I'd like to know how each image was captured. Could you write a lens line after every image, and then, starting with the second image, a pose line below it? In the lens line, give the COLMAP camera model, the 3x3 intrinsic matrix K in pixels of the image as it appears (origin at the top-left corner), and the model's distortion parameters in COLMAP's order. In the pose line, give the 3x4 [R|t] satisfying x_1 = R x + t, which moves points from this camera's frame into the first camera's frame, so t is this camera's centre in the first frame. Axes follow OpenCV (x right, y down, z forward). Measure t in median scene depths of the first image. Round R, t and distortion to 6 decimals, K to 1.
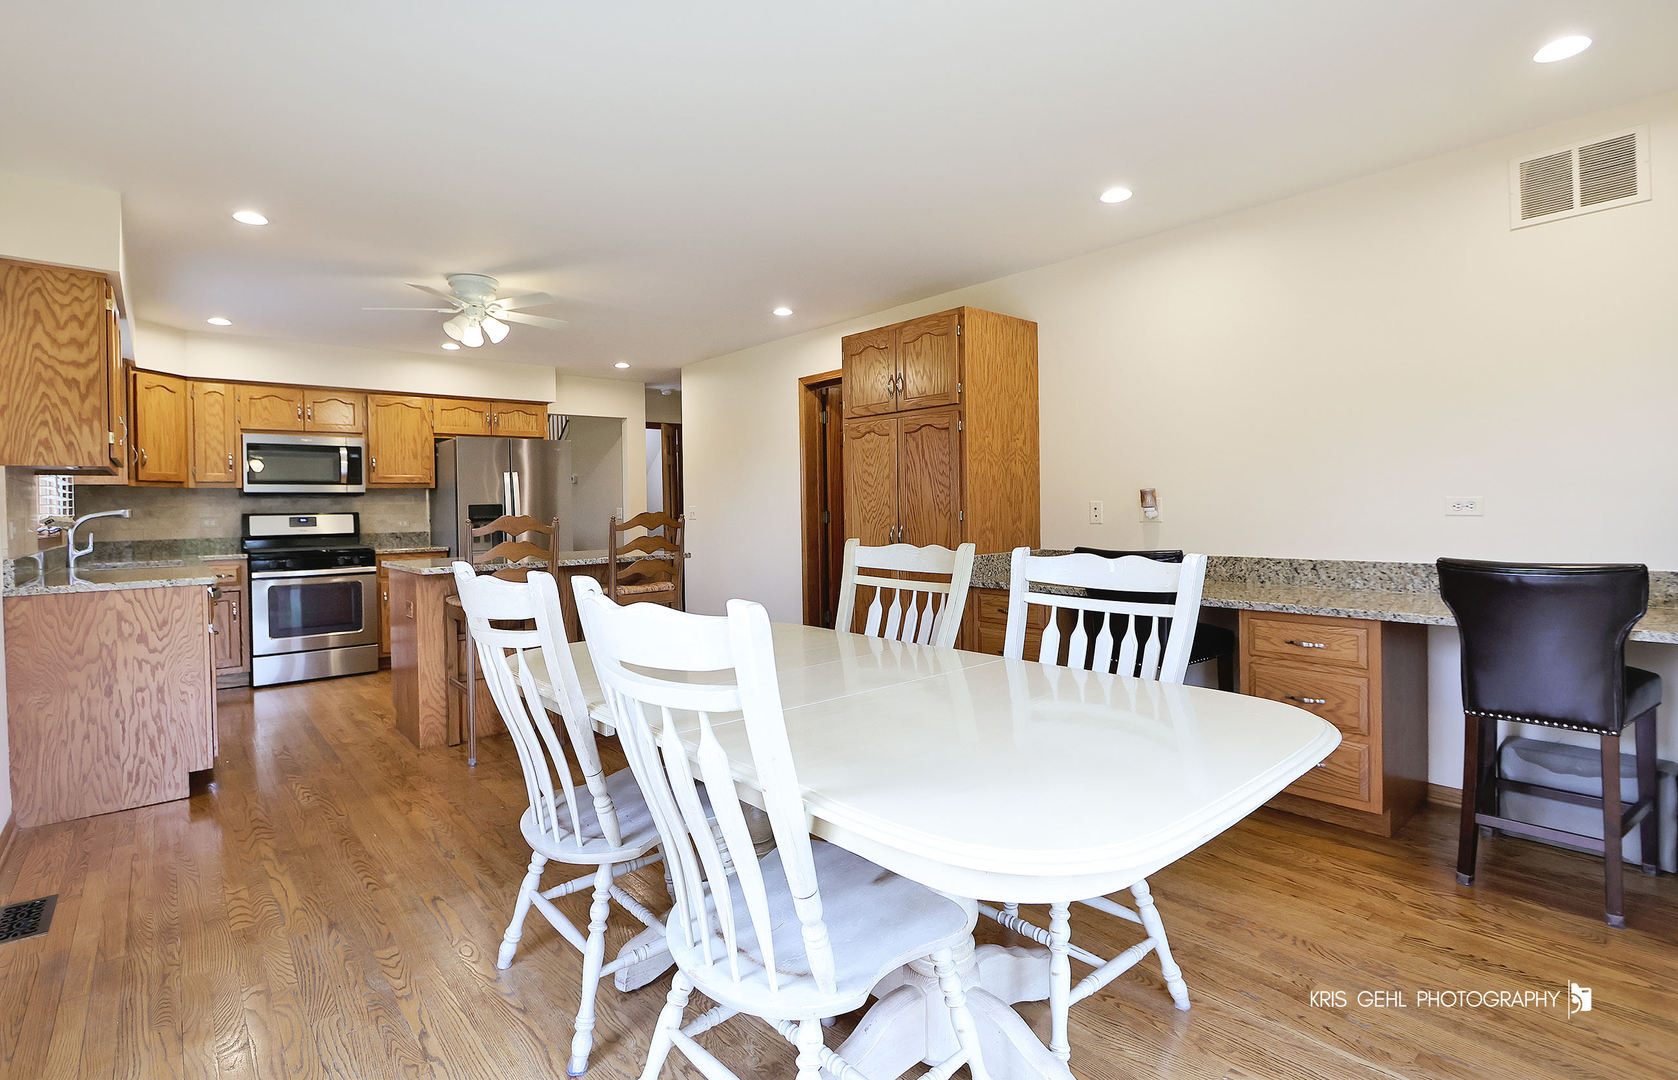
lens RADIAL K [[804.9, 0, 836.2], [0, 804.9, 525.2], [0, 0, 1]] dist [-0.020456, 0.000463]
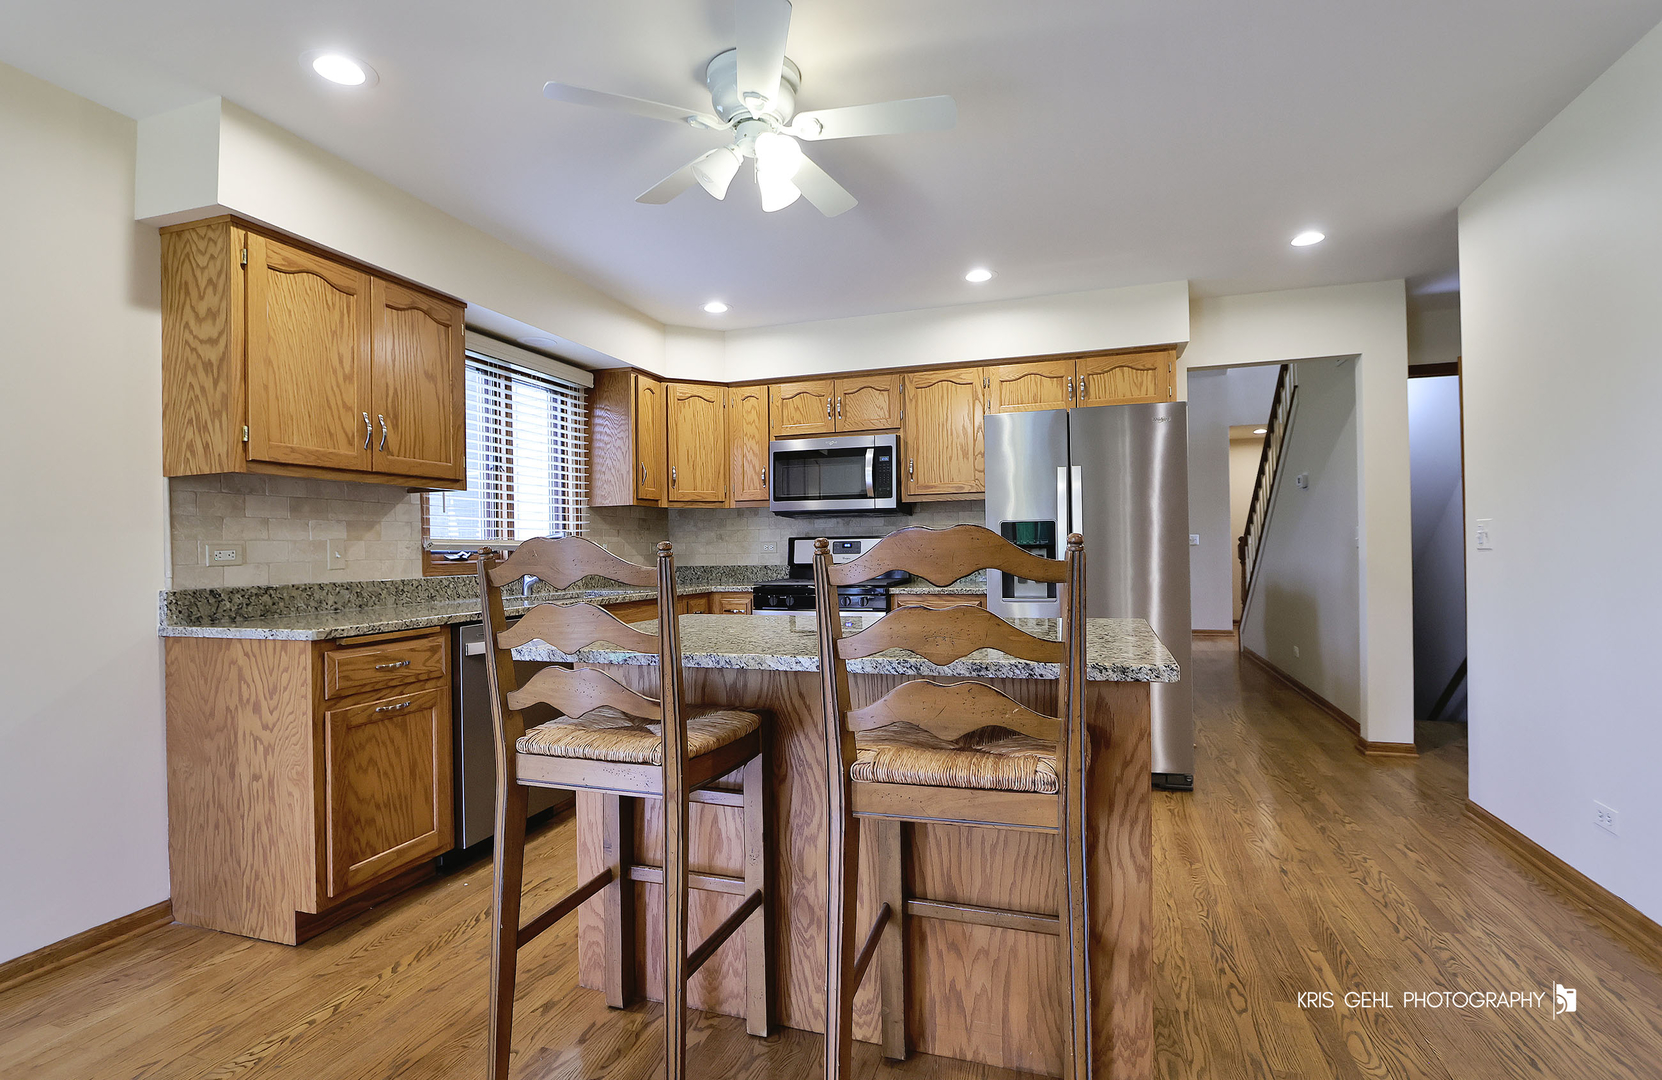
lens RADIAL K [[797.2, 0, 831.1], [0, 797.2, 544.6], [0, 0, 1]] dist [-0.020456, 0.000463]
pose [[0.516788, 0.005194, -0.856098, 0.005501], [-0.012181, 0.999925, -0.001286, -0.006874], [0.856027, 0.011092, 0.516812, 0.663314]]
